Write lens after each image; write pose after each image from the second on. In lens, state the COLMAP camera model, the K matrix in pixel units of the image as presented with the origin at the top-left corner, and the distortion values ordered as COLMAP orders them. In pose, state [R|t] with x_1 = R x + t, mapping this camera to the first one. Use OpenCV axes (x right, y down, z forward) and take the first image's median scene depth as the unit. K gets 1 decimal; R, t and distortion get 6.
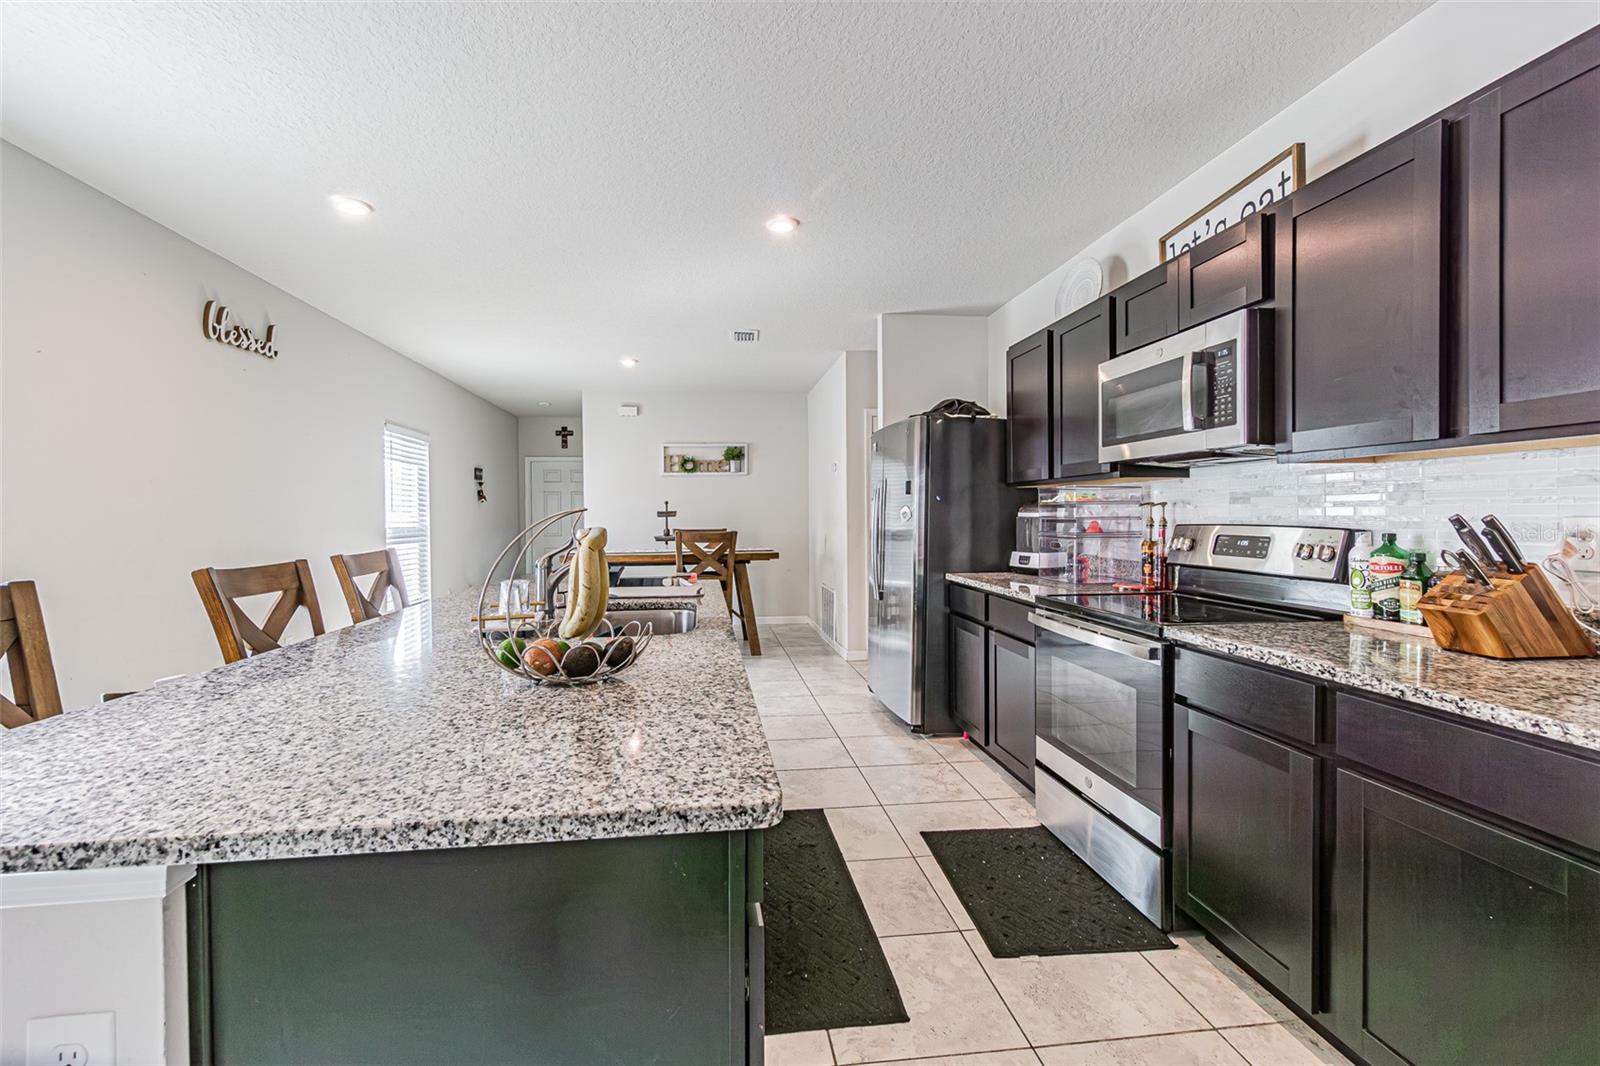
lens RADIAL K [[668.7, 0, 810.1], [0, 668.7, 523.5], [0, 0, 1]] dist [-0.025360, 0.000205]
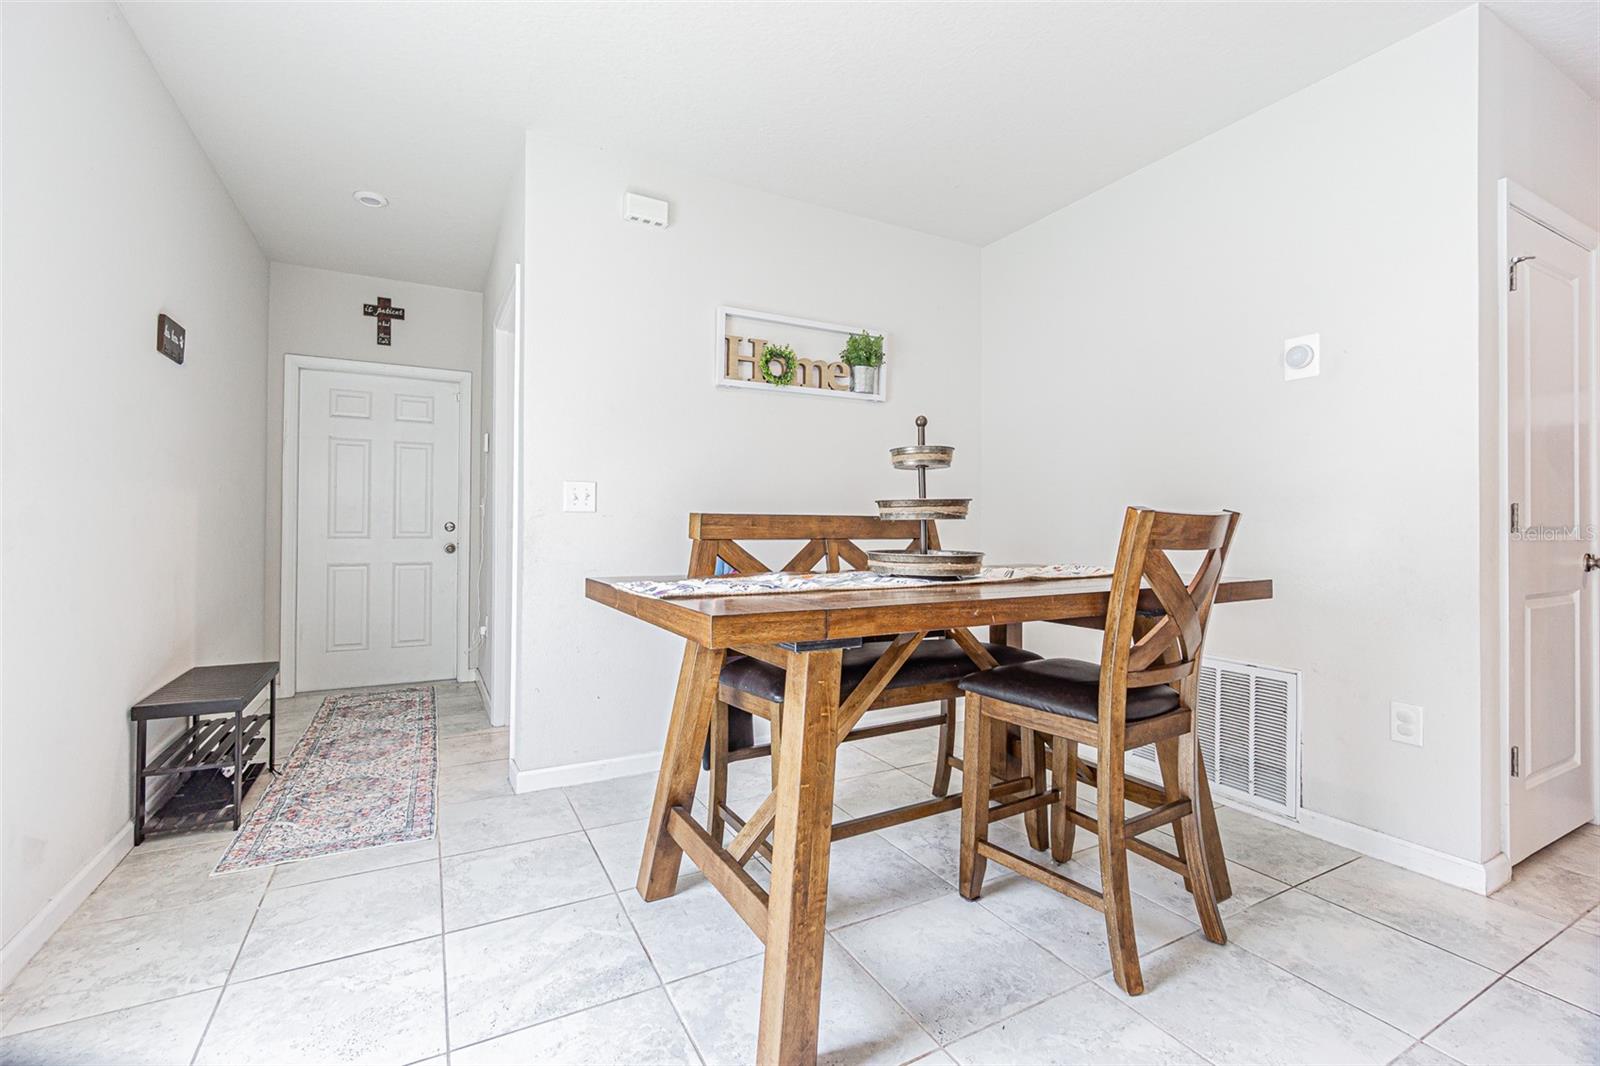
lens RADIAL K [[668.7, 0, 782.6], [0, 668.7, 521.7], [0, 0, 1]] dist [-0.025360, 0.000205]
pose [[0.950361, 0.014203, 0.310826, -0.613023], [-0.009070, 0.999798, -0.017952, 0.036263], [-0.311018, 0.014242, 0.950297, 1.197199]]
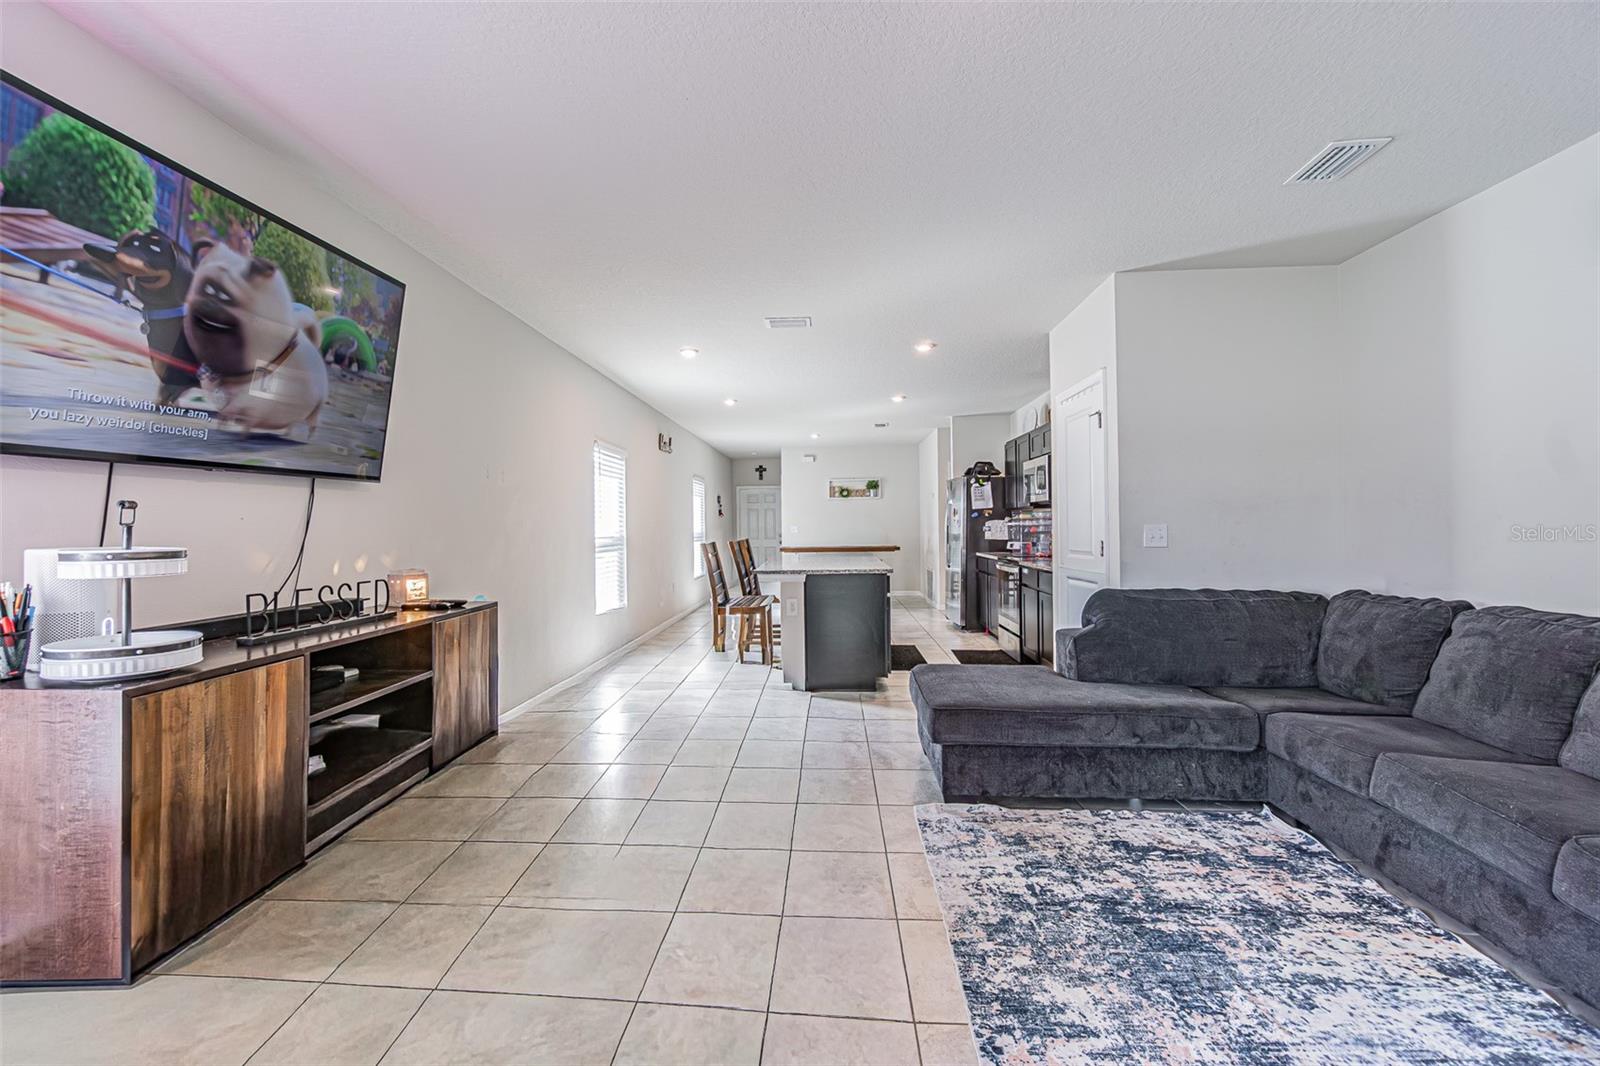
lens RADIAL K [[668.7, 0, 805.7], [0, 668.7, 528.4], [0, 0, 1]] dist [-0.025360, 0.000205]
pose [[0.977675, -0.000006, -0.210124, 0.125891], [-0.001063, 0.999987, -0.004977, 0.011091], [0.210121, 0.005090, 0.977662, -1.153820]]
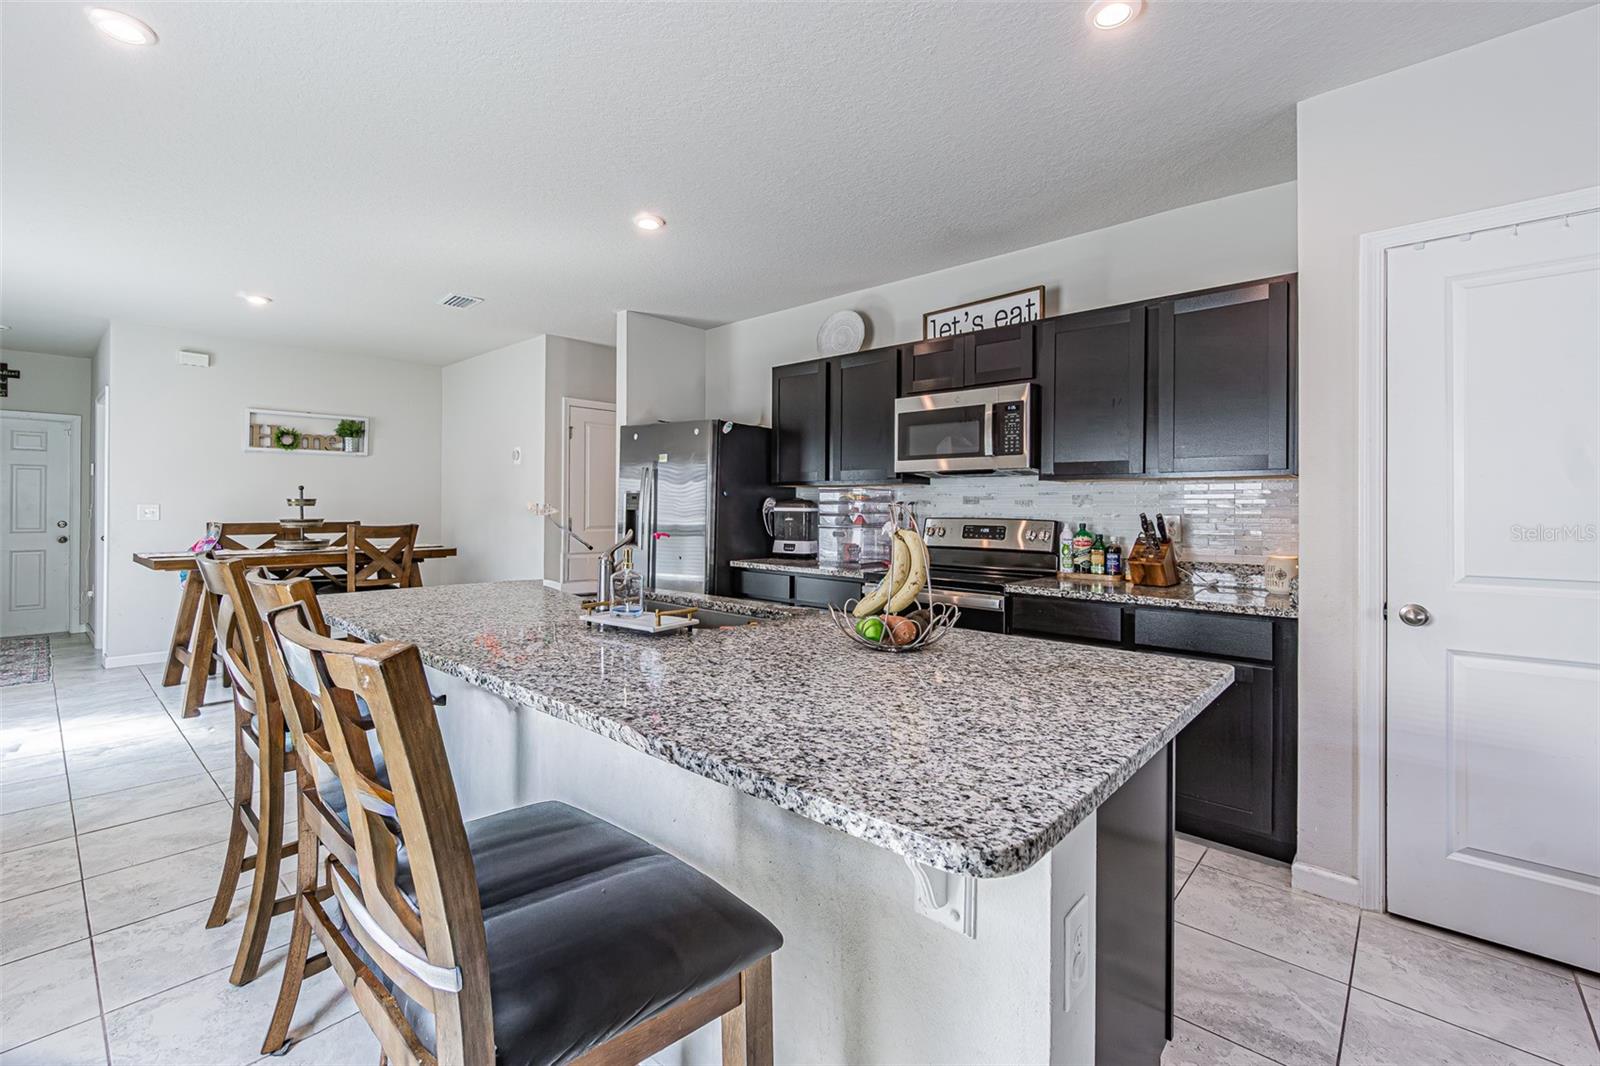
lens RADIAL K [[668.7, 0, 786.7], [0, 668.7, 507.7], [0, 0, 1]] dist [-0.025360, 0.000205]
pose [[0.769527, 0.010849, 0.638522, -0.444136], [-0.003823, 0.999916, -0.012382, -0.000897], [-0.638603, 0.007087, 0.769504, 0.074014]]
